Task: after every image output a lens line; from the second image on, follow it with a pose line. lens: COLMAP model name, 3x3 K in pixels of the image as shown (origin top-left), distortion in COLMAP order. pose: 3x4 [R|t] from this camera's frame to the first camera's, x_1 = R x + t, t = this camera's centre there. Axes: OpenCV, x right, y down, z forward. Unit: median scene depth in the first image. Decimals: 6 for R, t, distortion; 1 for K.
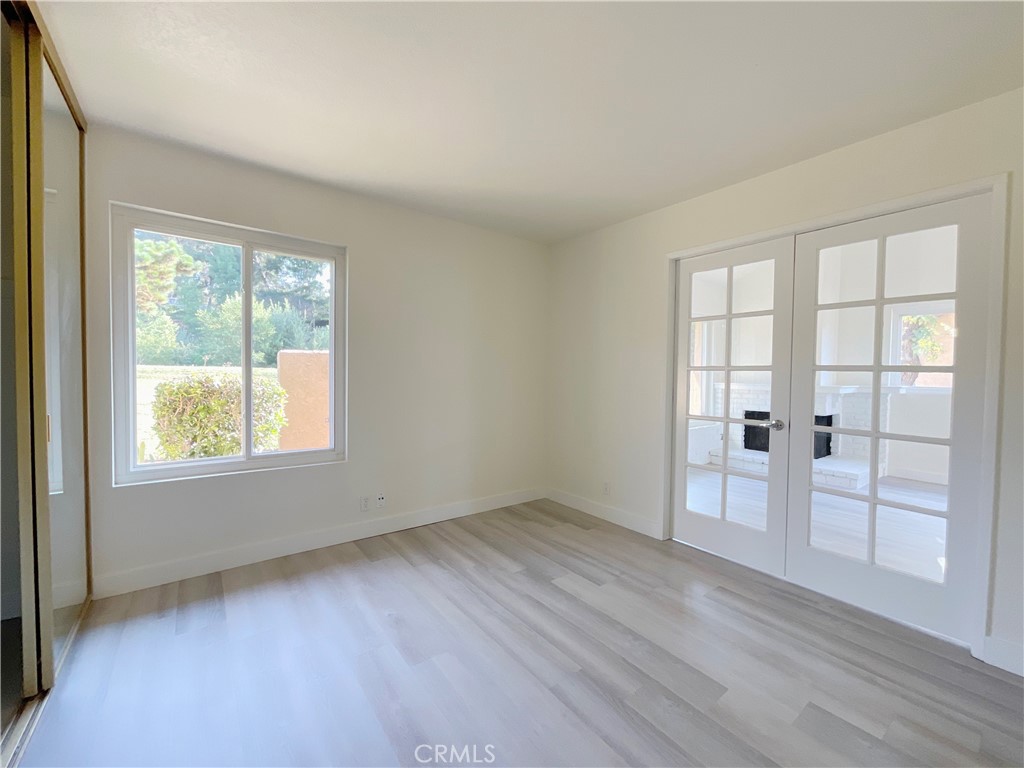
lens RADIAL K [[423.3, 0, 513.1], [0, 423.3, 383.9], [0, 0, 1]] dist [0.000600, 0.000479]
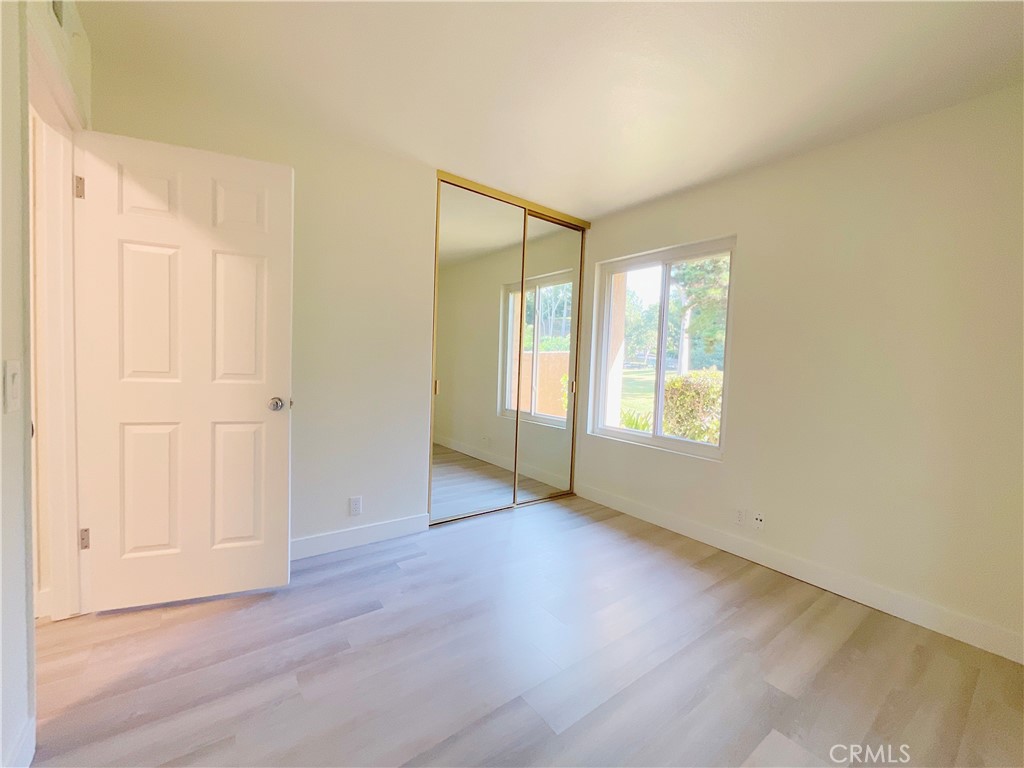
lens RADIAL K [[423.3, 0, 513.1], [0, 423.3, 383.0], [0, 0, 1]] dist [0.000600, 0.000479]
pose [[-0.006643, 0.028019, -0.999585, 0.595401], [-0.077523, 0.996585, 0.028450, 0.018389], [0.996968, 0.077680, -0.004449, 0.575955]]
